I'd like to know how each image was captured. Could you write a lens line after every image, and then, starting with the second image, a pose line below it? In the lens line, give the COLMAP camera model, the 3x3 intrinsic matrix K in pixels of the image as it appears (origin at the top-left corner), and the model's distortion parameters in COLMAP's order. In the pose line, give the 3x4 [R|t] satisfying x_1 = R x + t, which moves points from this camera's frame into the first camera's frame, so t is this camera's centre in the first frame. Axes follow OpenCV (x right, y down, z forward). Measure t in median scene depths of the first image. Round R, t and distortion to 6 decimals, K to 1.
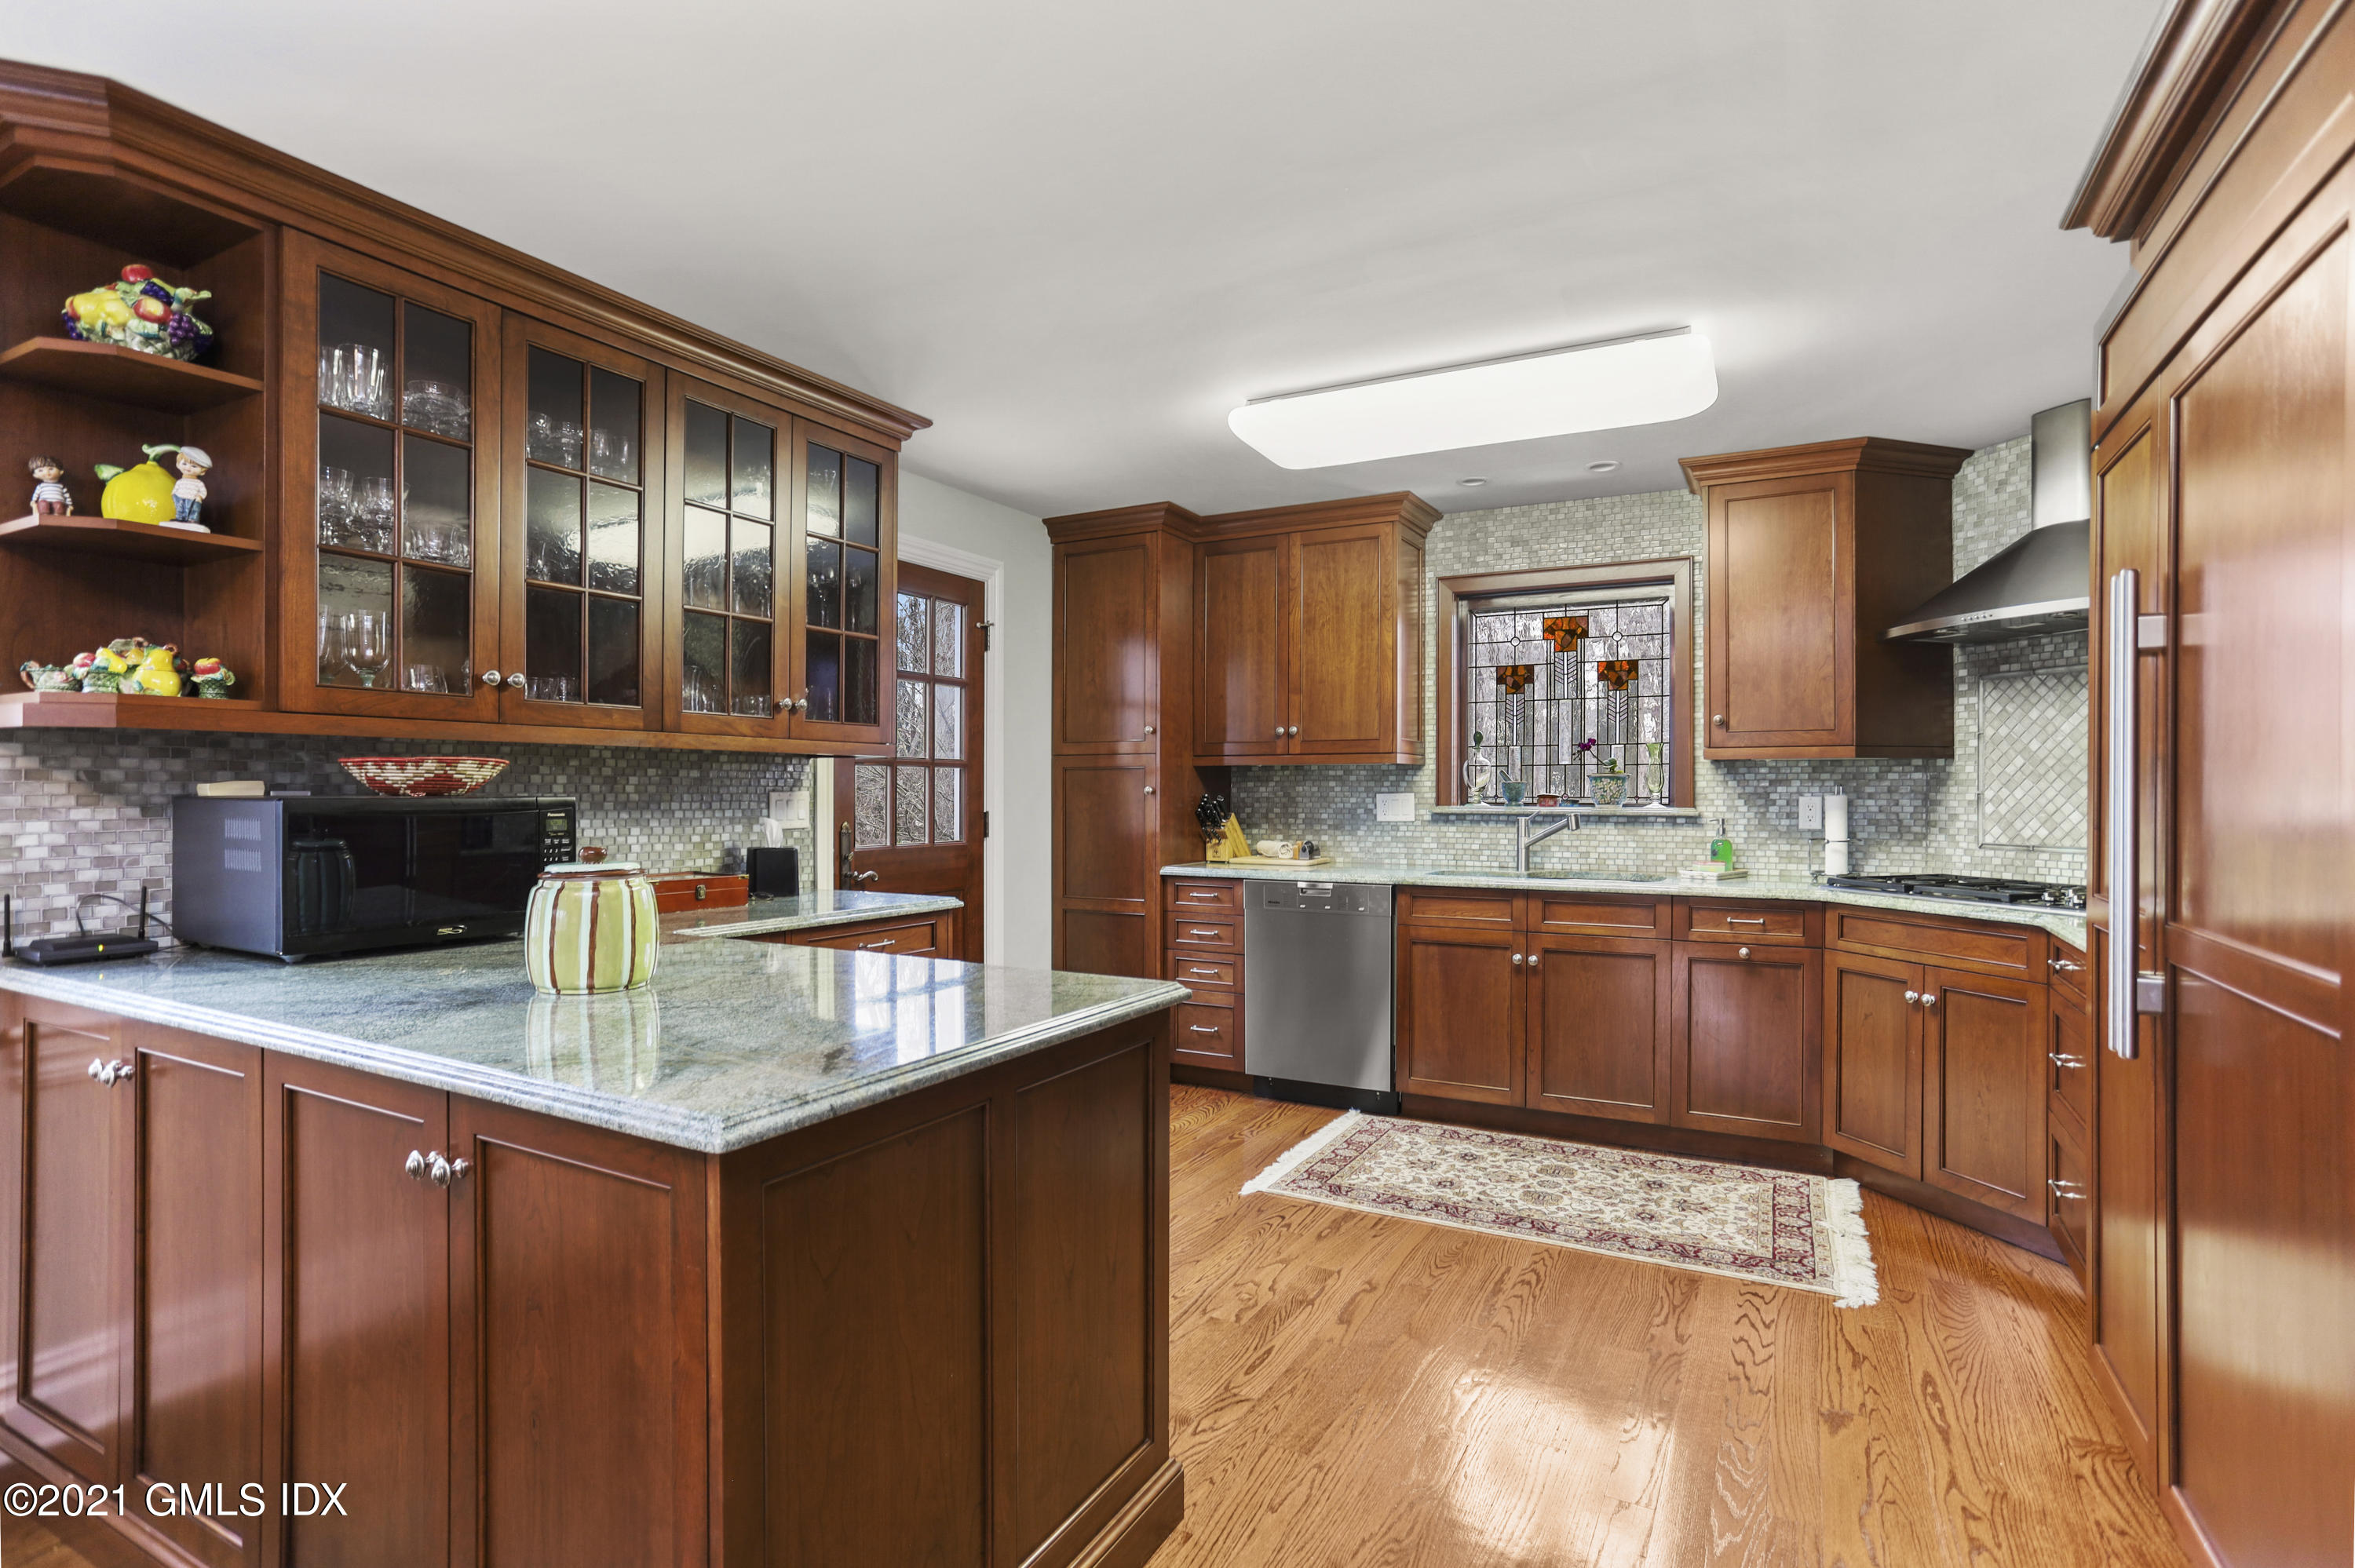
lens RADIAL K [[1162.8, 0, 1172.5], [0, 1162.8, 794.0], [0, 0, 1]] dist [-0.042710, 0.016445]
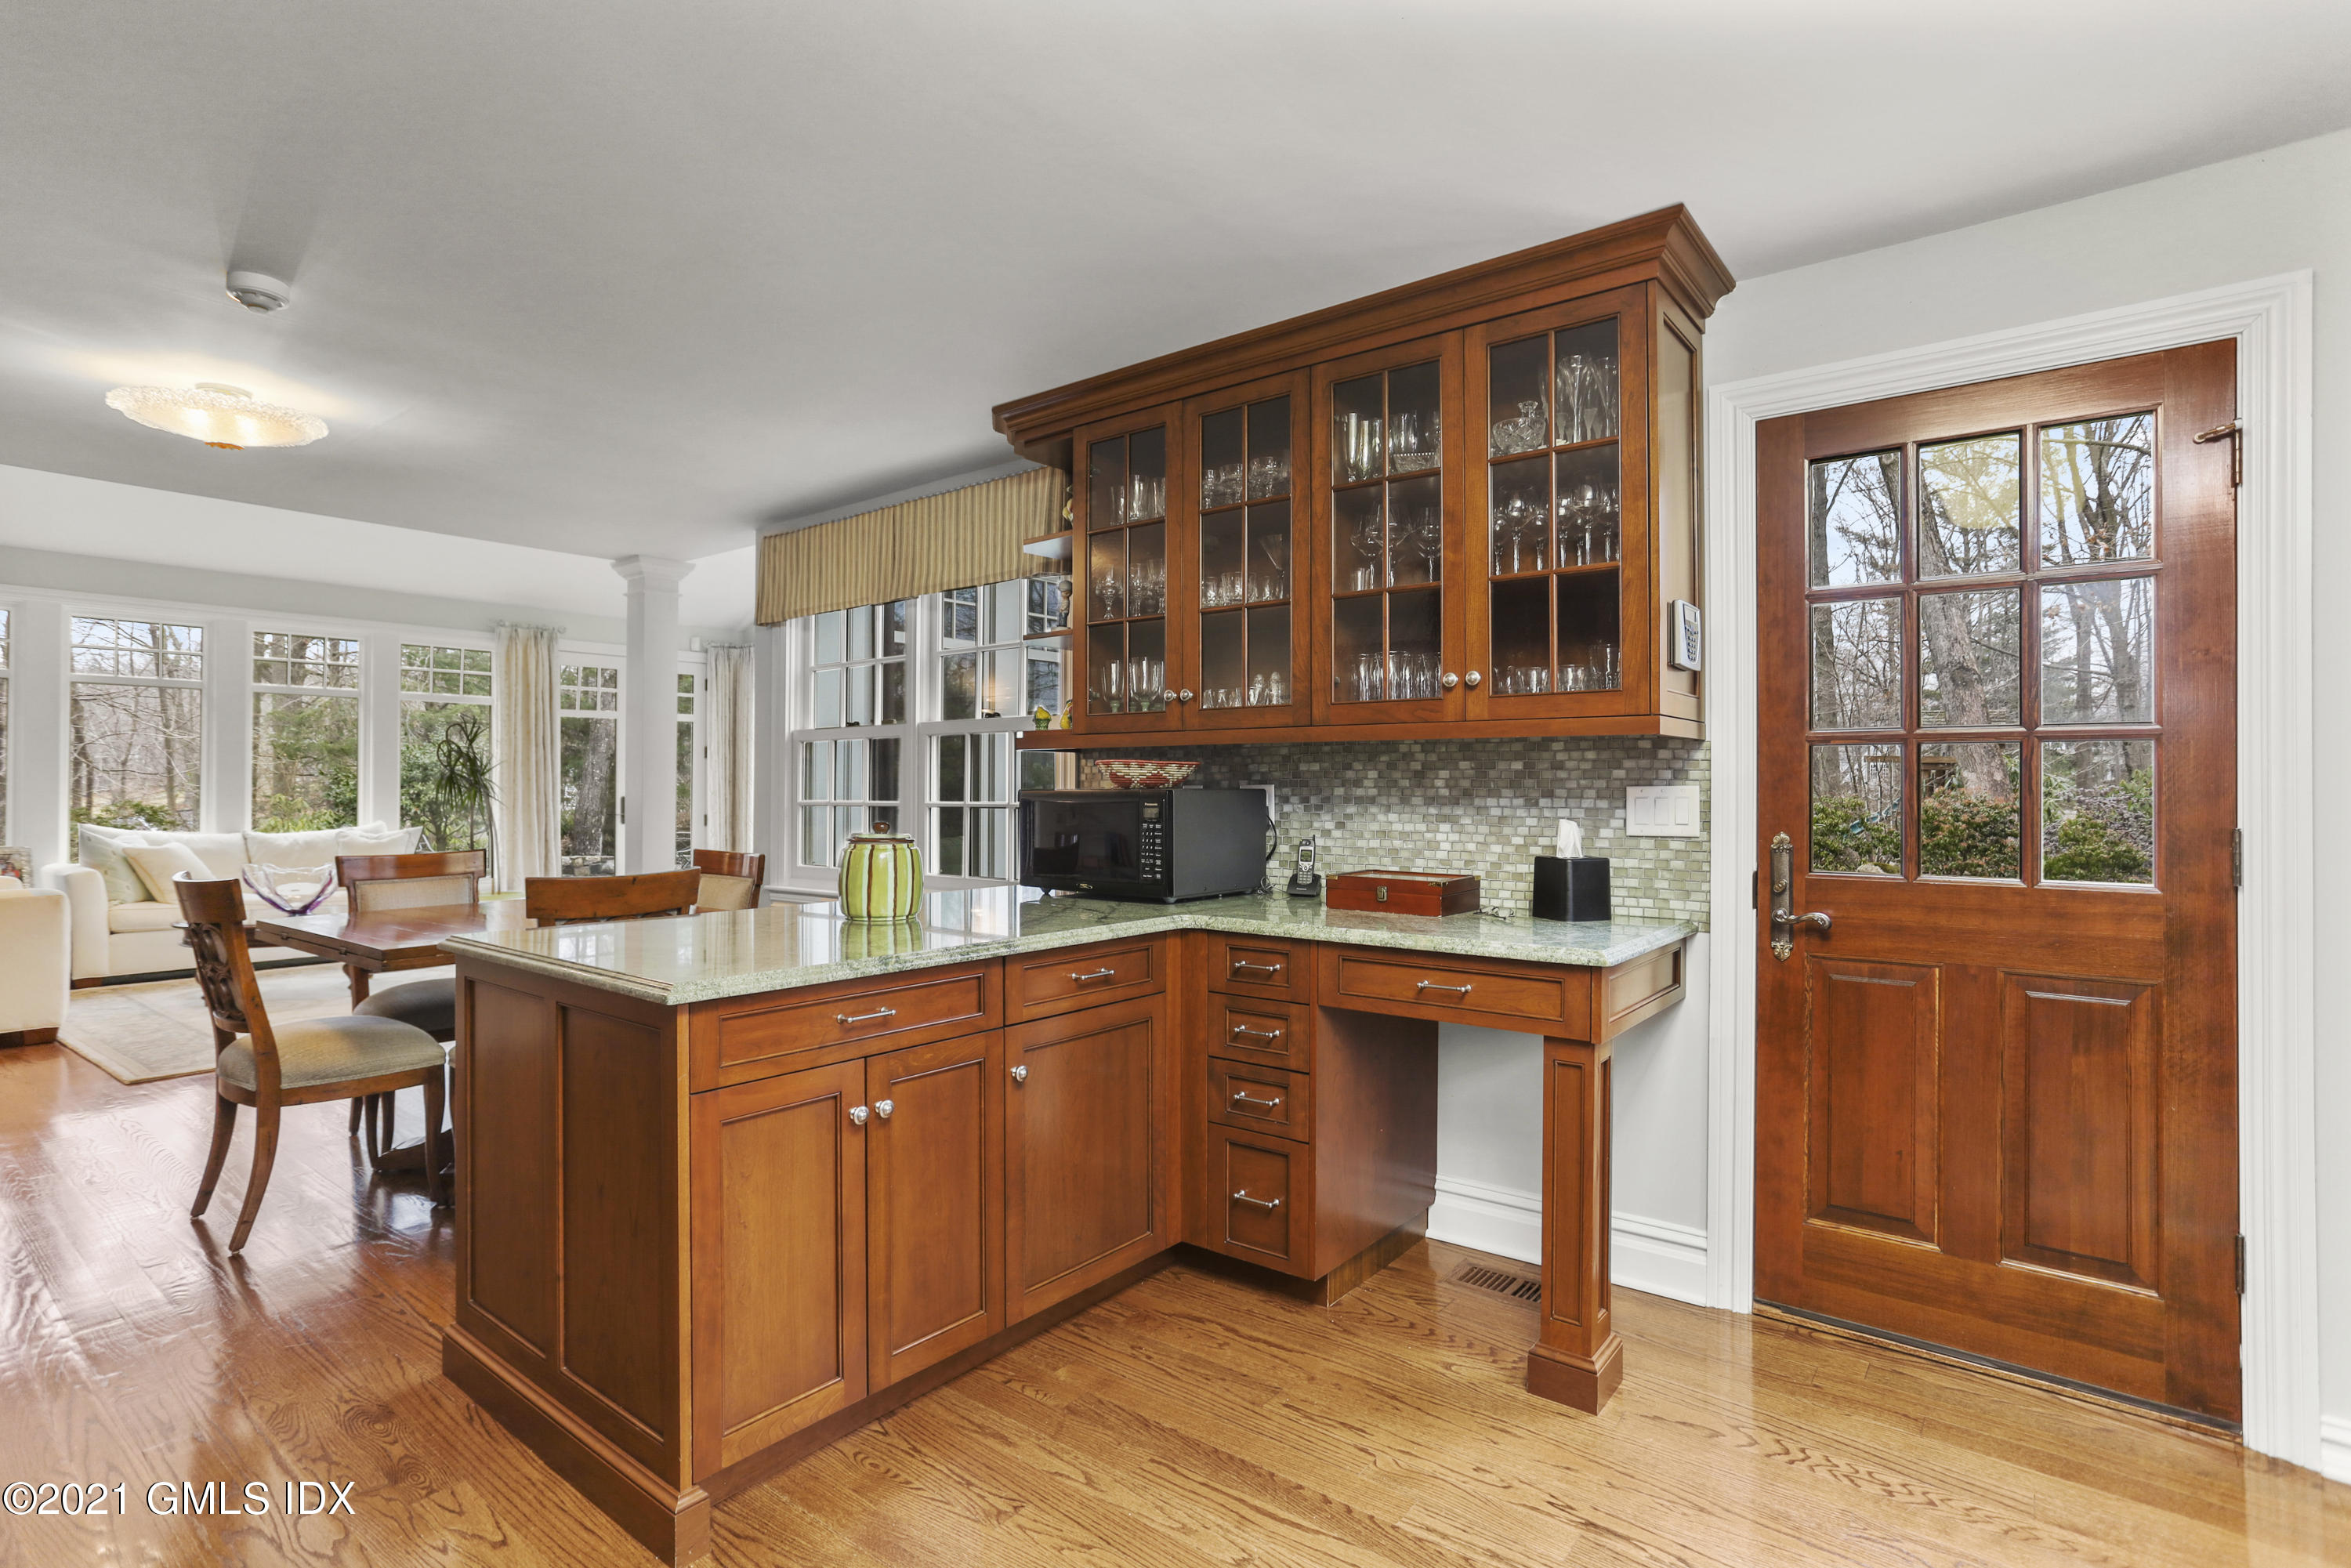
lens RADIAL K [[1160.9, 0, 1172.2], [0, 1160.9, 784.1], [0, 0, 1]] dist [-0.042710, 0.016445]
pose [[-0.180344, -0.003962, -0.983596, 0.506591], [-0.001004, 0.999992, -0.003844, 0.000046], [0.983603, 0.000295, -0.180347, 0.936465]]
